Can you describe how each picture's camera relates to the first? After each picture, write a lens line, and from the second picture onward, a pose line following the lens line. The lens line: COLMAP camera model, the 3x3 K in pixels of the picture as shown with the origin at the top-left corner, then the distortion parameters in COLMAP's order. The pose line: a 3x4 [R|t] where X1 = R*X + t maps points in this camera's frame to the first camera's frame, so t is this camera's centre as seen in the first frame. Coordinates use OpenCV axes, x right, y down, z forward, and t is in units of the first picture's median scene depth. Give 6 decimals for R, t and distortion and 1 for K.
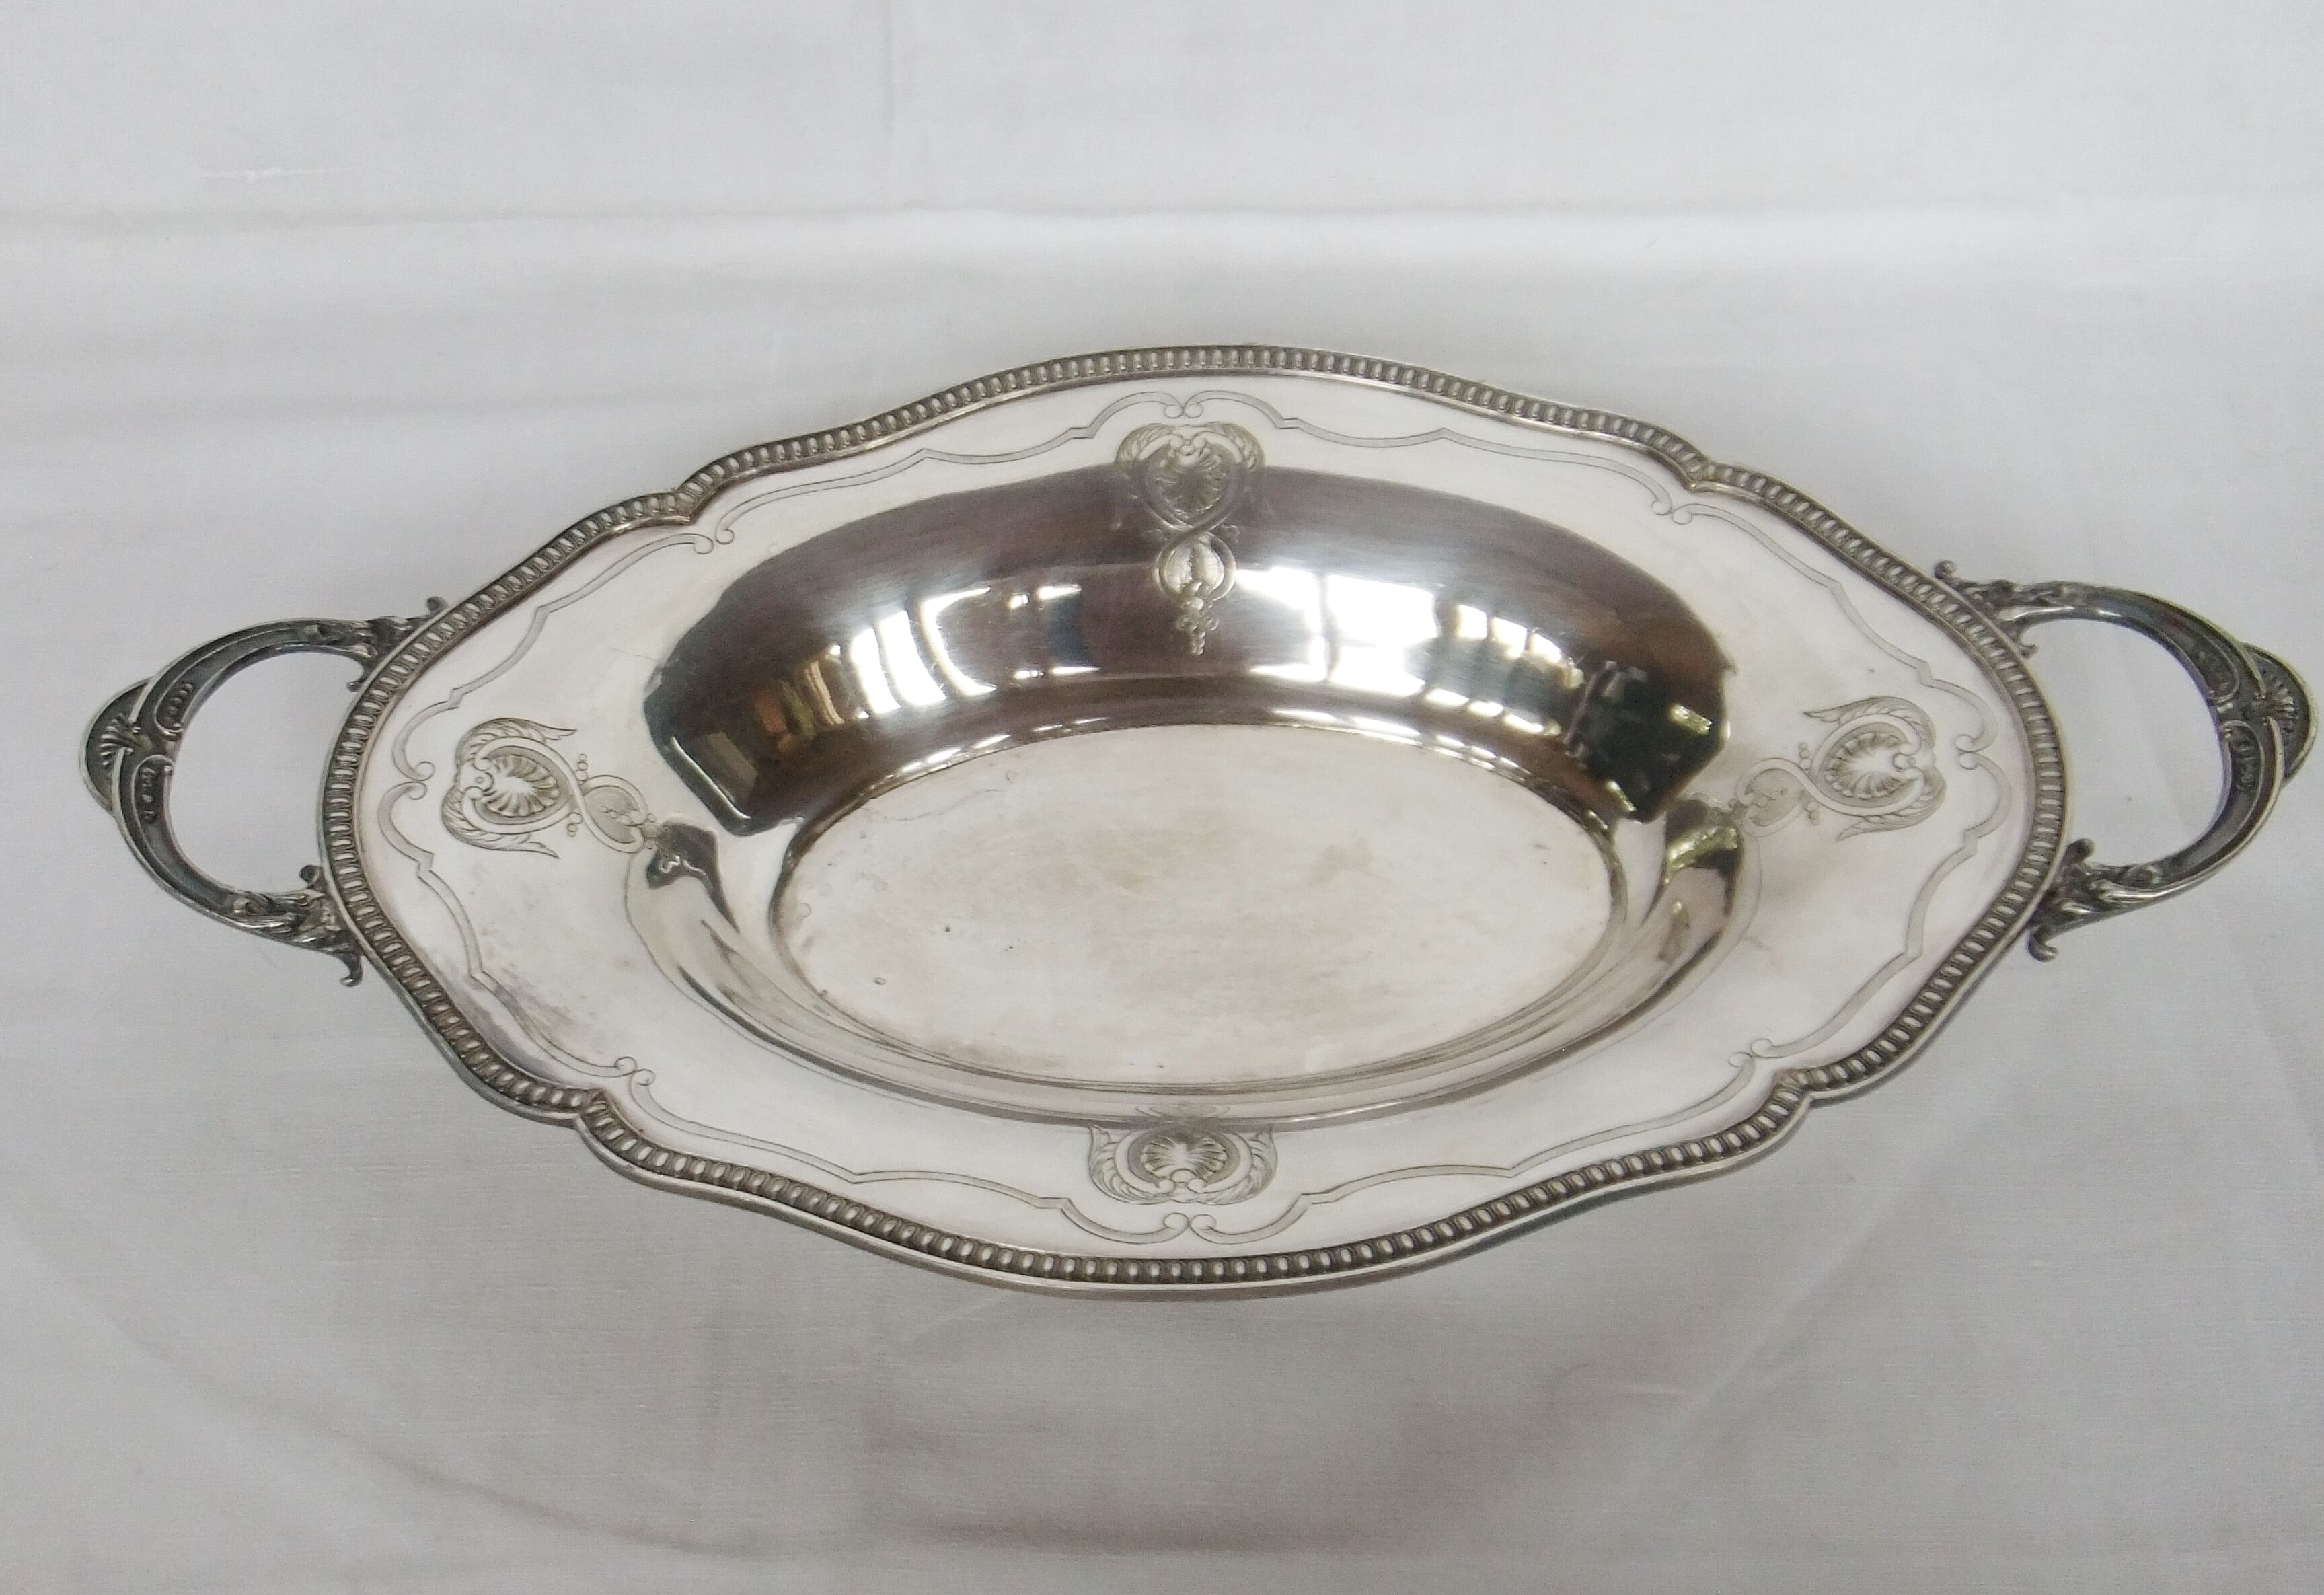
lens RADIAL K [[2790.7, 0, 1162.0], [0, 2790.7, 797.5], [0, 0, 1]] dist [-0.002408, -0.026672]
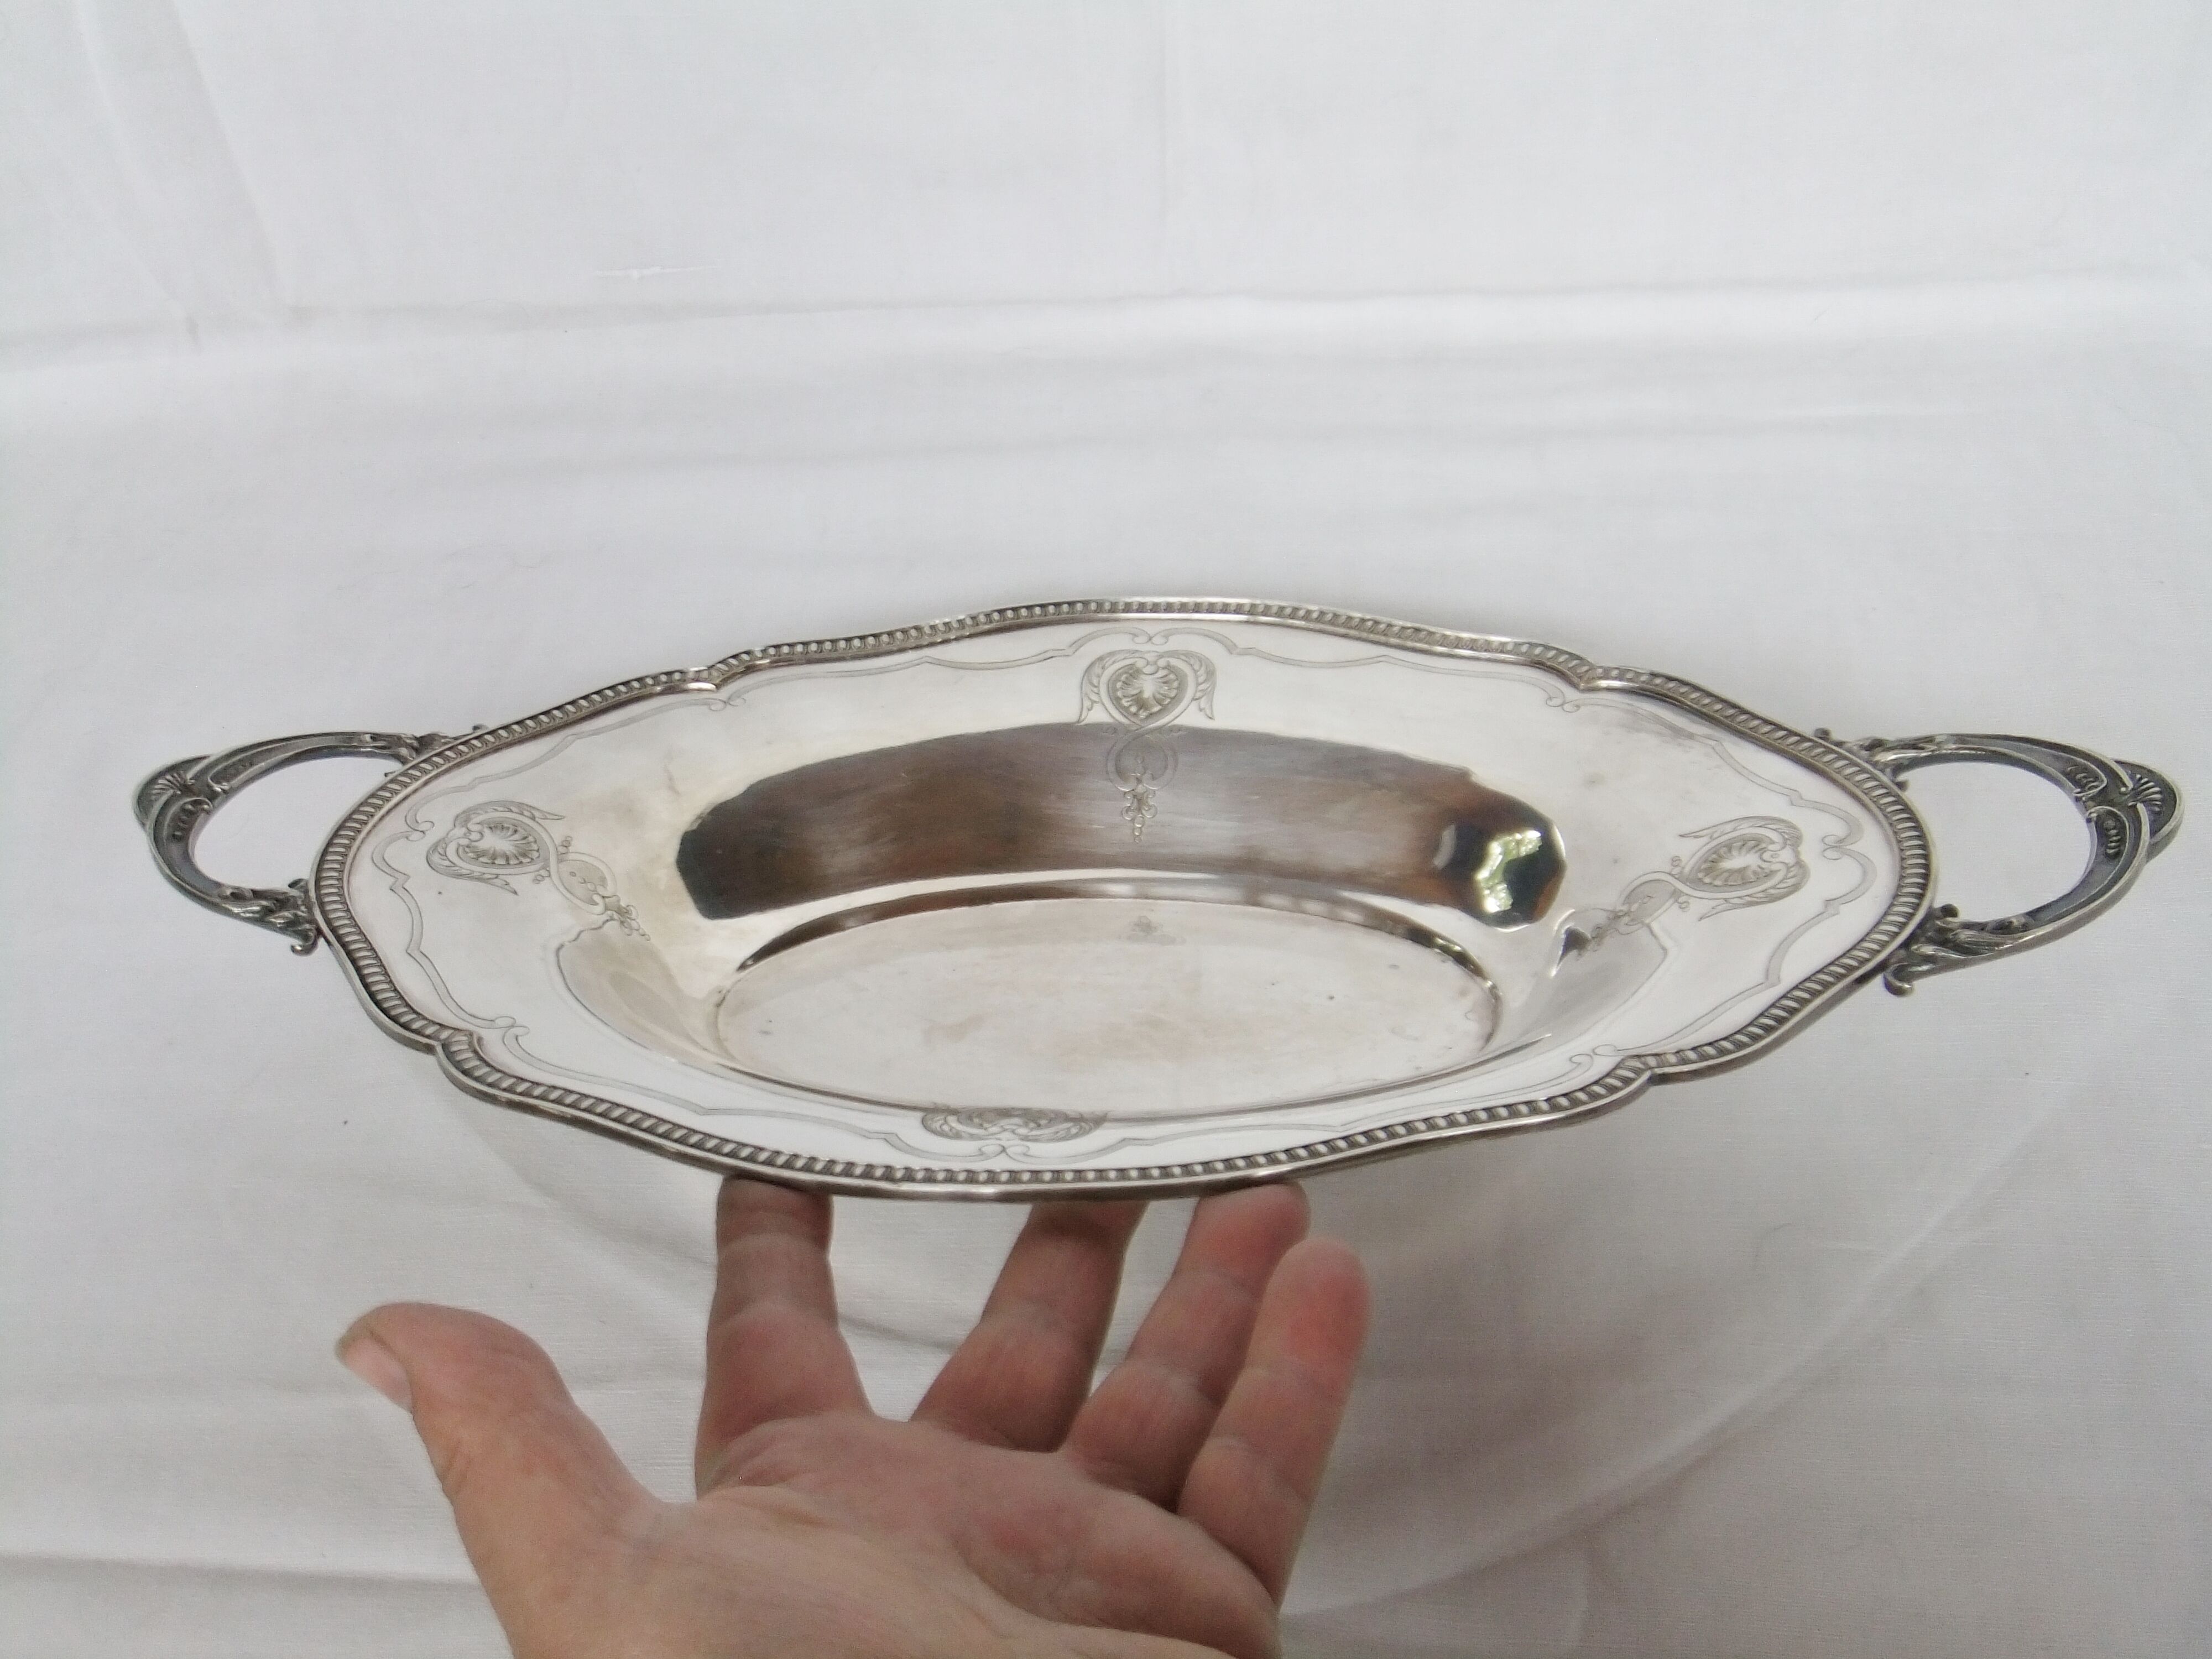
lens RADIAL K [[2192.1, 0, 1064.2], [0, 2192.1, 825.6], [0, 0, 1]] dist [-0.017305, 0.006514]
pose [[-0.983298, 0.009136, 0.181772, -0.136699], [0.180462, 0.178583, 0.967234, -0.840733], [-0.023625, 0.983883, -0.177249, 1.151757]]
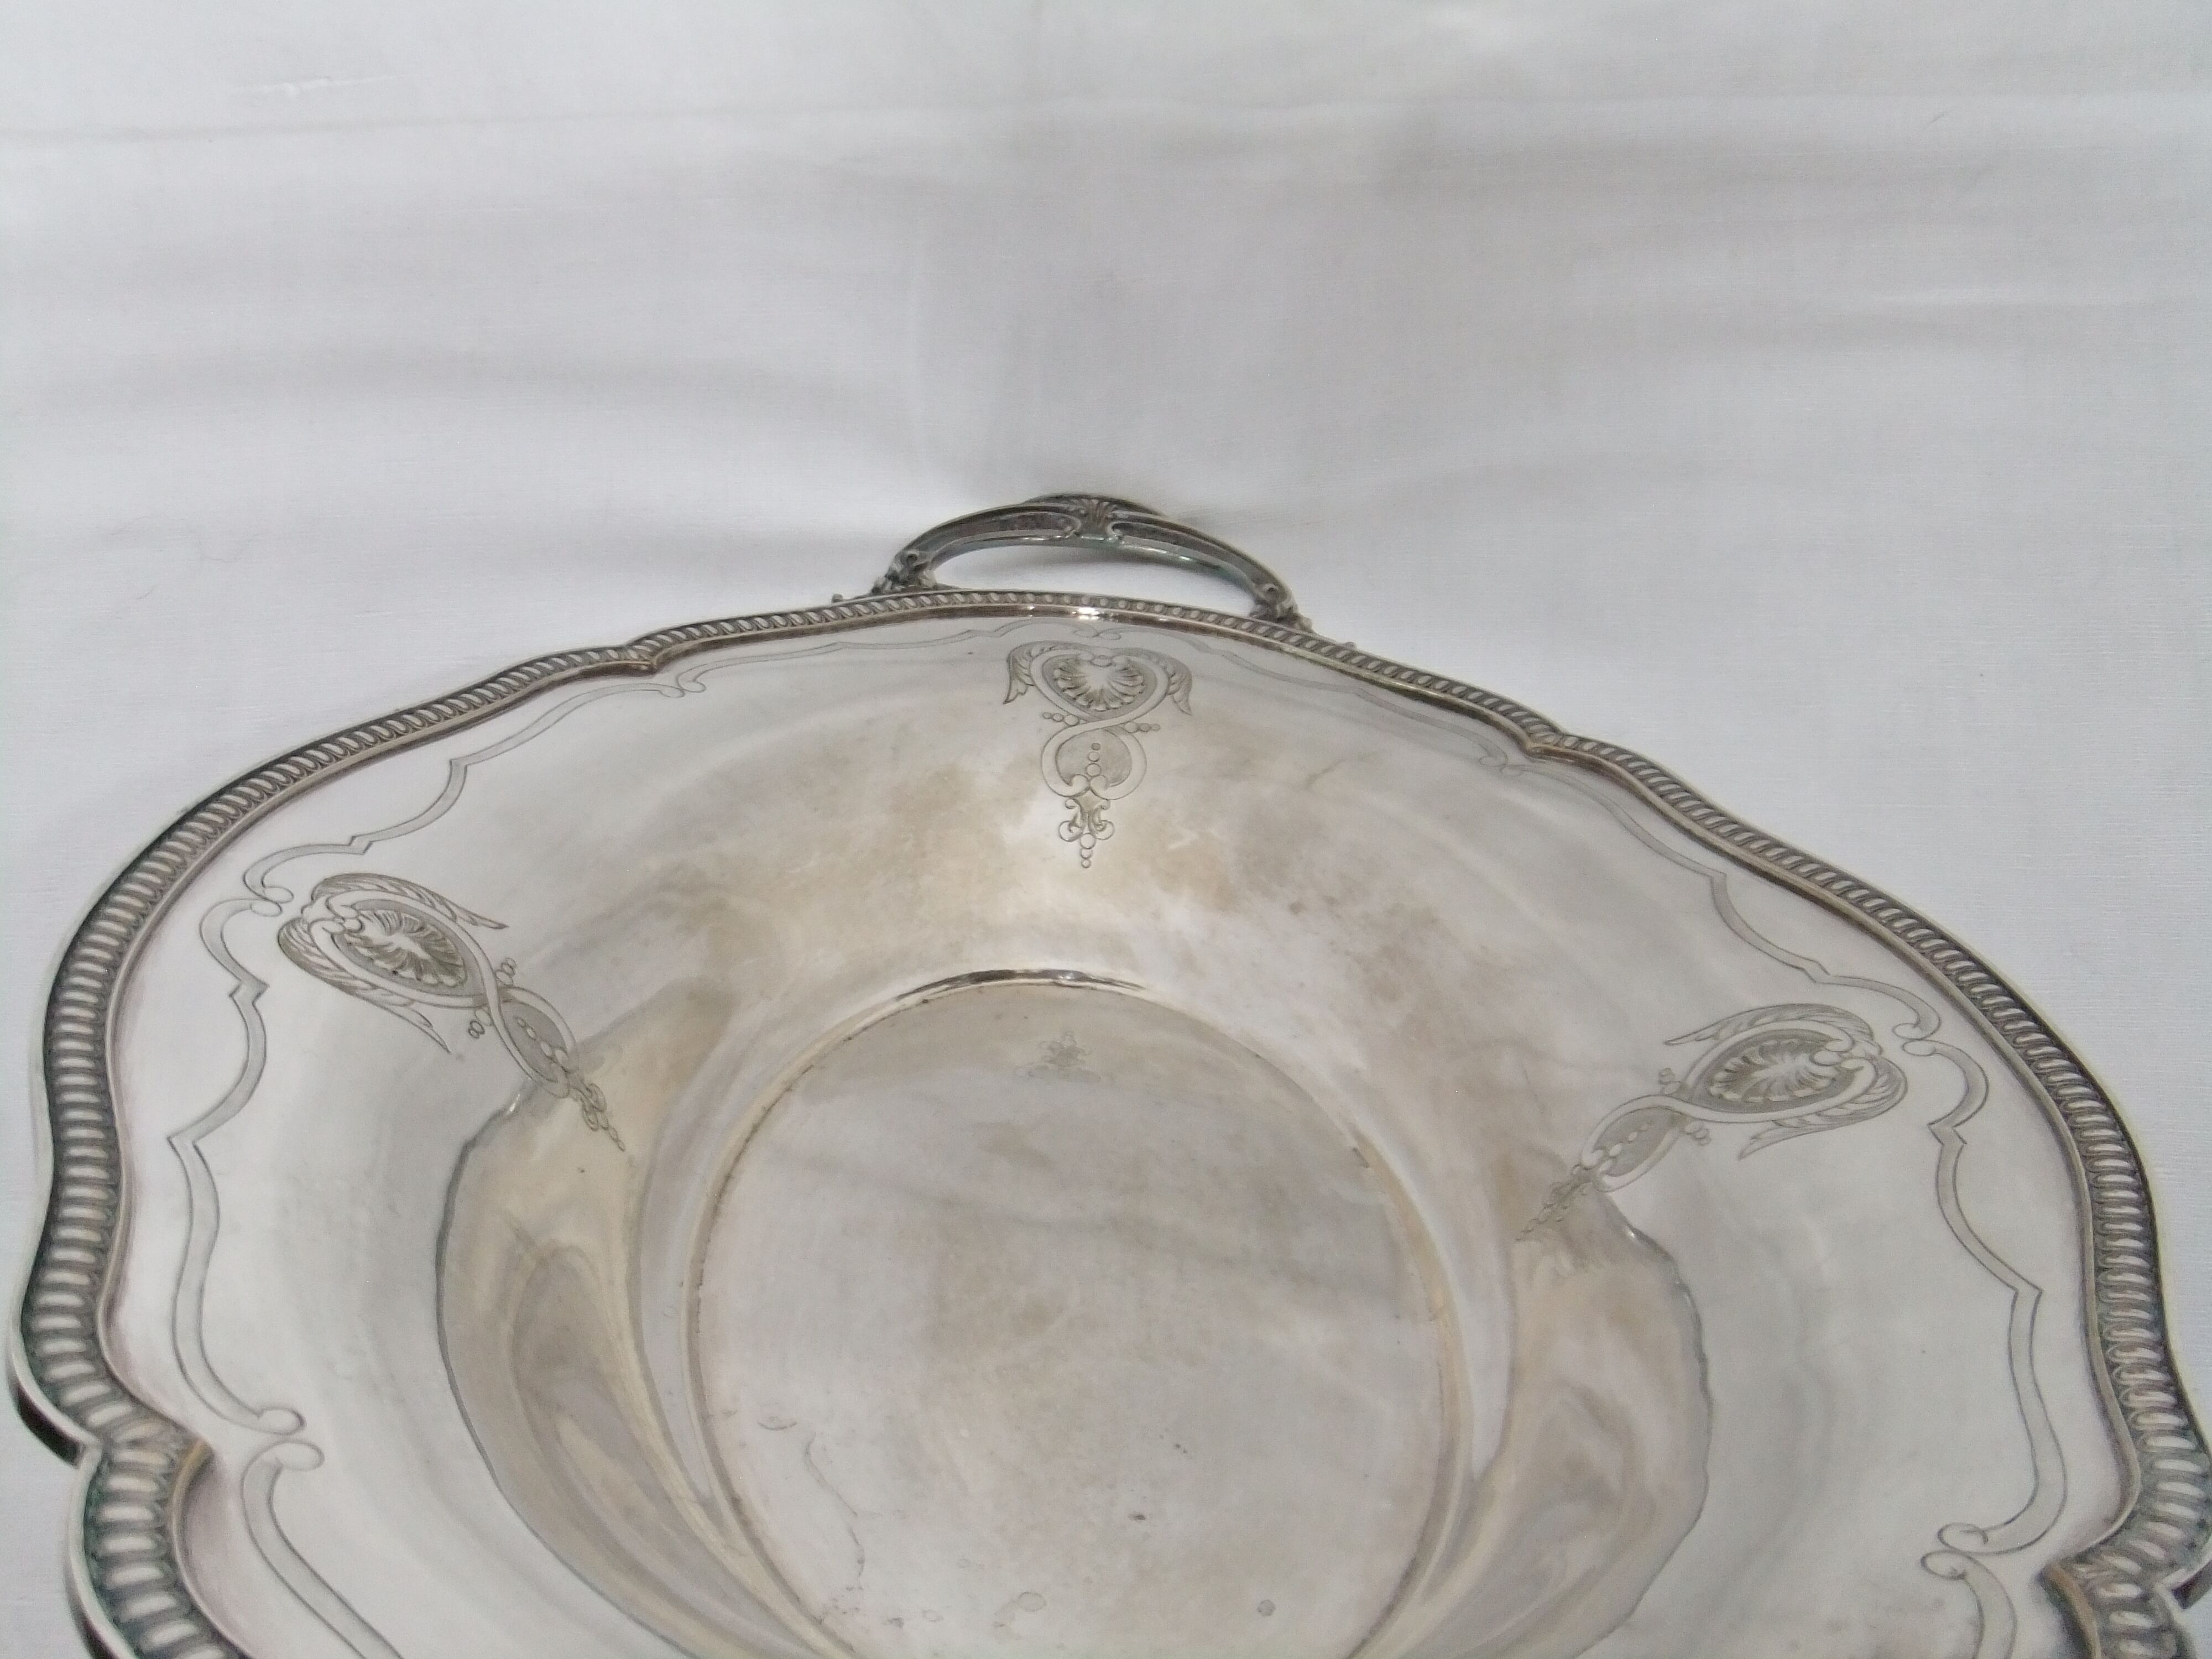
lens RADIAL K [[2192.1, 0, 1064.2], [0, 2192.1, 825.6], [0, 0, 1]] dist [-0.017305, 0.006514]
pose [[0.000003, -0.325123, 0.945672, -0.455314], [0.703255, 0.672314, 0.231140, -0.156340], [-0.710938, 0.665048, 0.228647, 0.877823]]
